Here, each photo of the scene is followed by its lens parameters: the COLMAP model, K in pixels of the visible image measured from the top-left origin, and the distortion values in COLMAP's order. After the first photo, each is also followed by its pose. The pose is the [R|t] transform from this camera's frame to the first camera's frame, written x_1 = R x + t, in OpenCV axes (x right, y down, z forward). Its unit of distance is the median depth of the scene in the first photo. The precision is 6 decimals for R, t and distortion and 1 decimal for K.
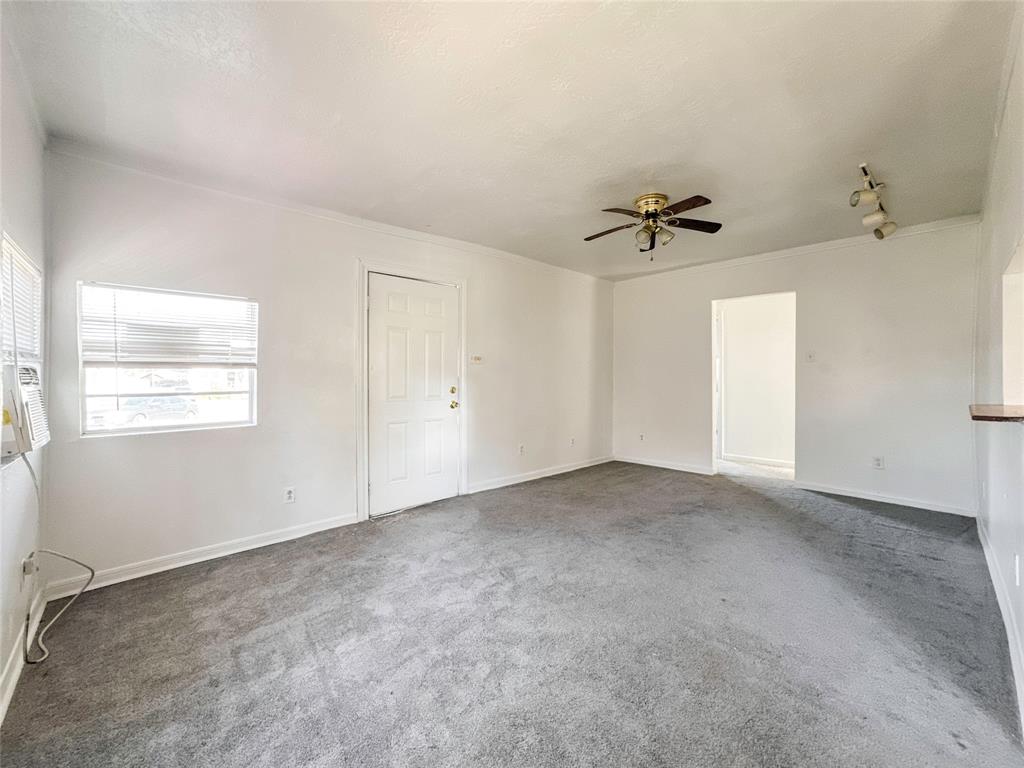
lens RADIAL K [[419.9, 0, 511.3], [0, 419.9, 390.3], [0, 0, 1]] dist [-0.023627, 0.009163]
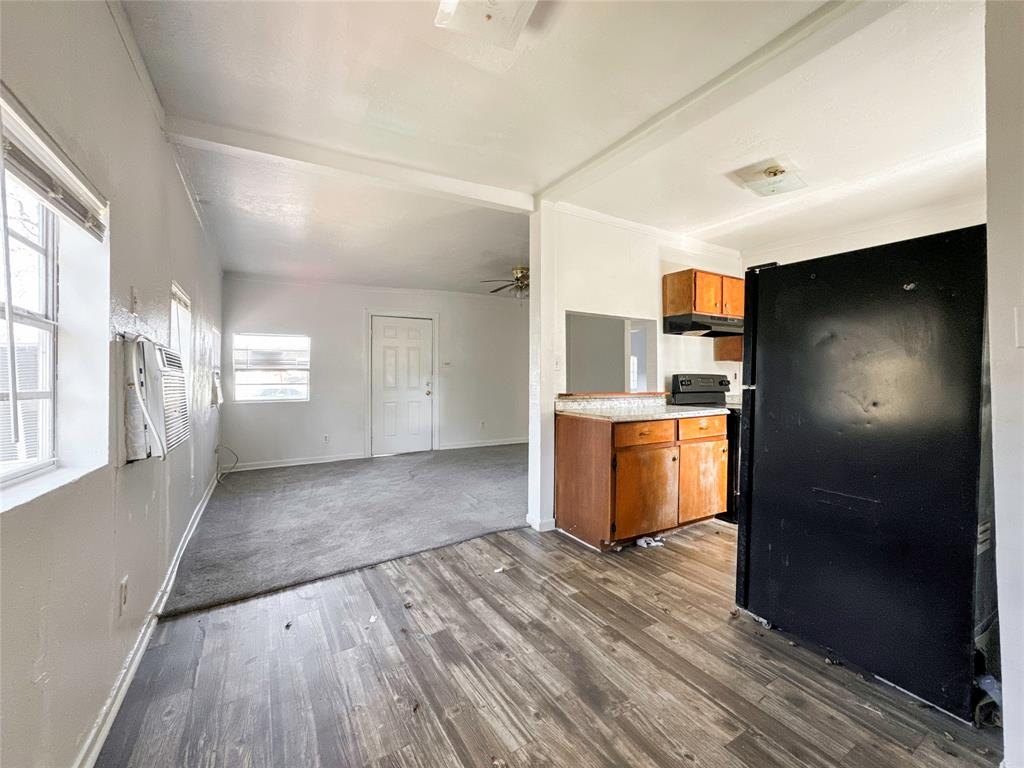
lens RADIAL K [[419.9, 0, 514.3], [0, 419.9, 384.1], [0, 0, 1]] dist [-0.023627, 0.009163]
pose [[0.978913, 0.001495, -0.204271, 0.845082], [-0.003594, 0.999944, -0.009908, 0.026404], [0.204245, 0.010433, 0.978864, -0.834025]]
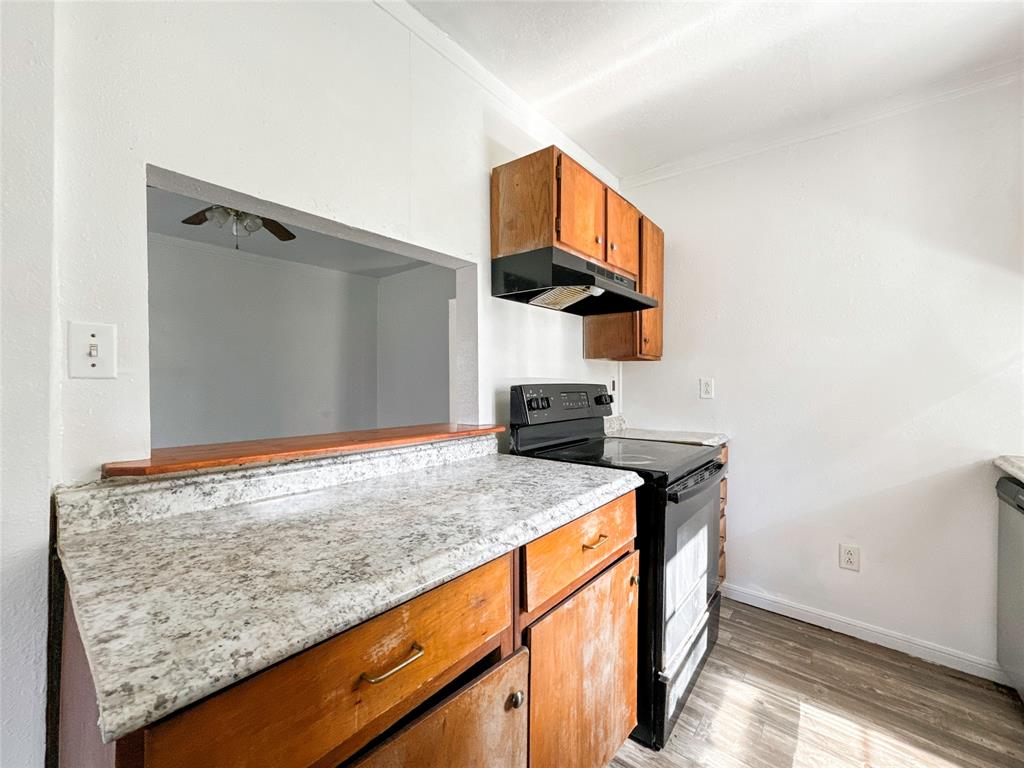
lens RADIAL K [[419.9, 0, 512.3], [0, 419.9, 383.8], [0, 0, 1]] dist [-0.023627, 0.009163]
pose [[0.989496, -0.000866, 0.144556, 0.996689], [0.002909, 0.999899, -0.013924, -0.017989], [-0.144529, 0.014198, 0.989399, 0.072441]]
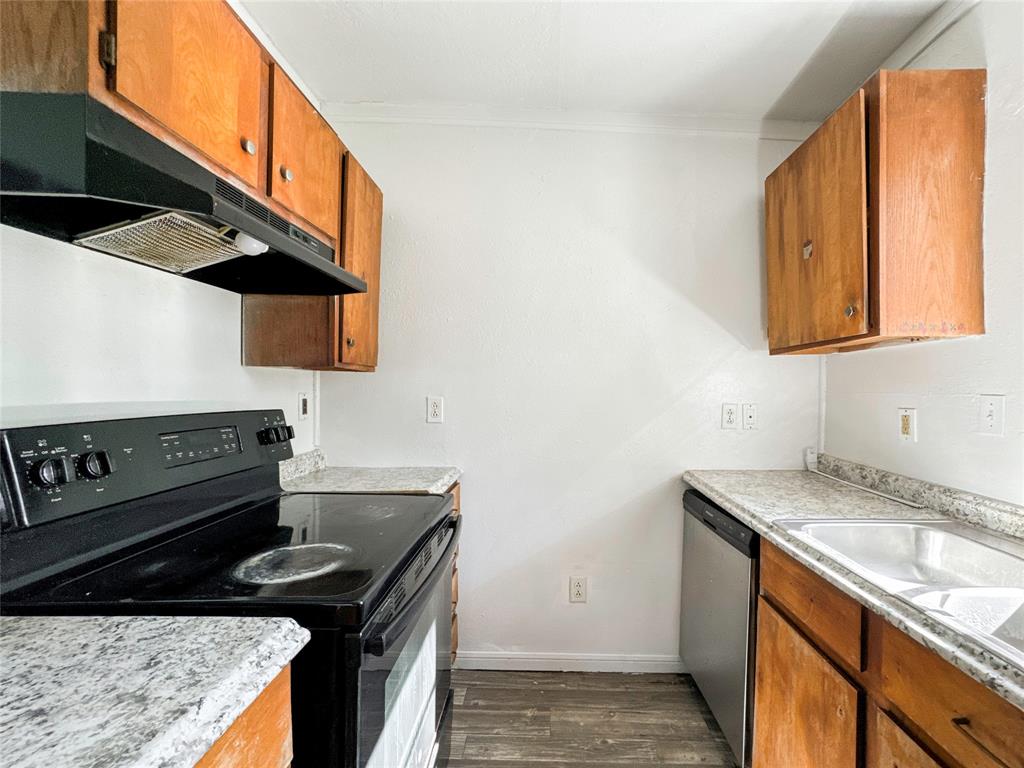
lens RADIAL K [[419.9, 0, 547.4], [0, 419.9, 392.4], [0, 0, 1]] dist [-0.023627, 0.009163]
pose [[0.668760, 0.000986, 0.743478, 1.147093], [0.000749, 0.999998, -0.002000, -0.048186], [-0.743478, 0.001894, 0.668758, 0.299093]]
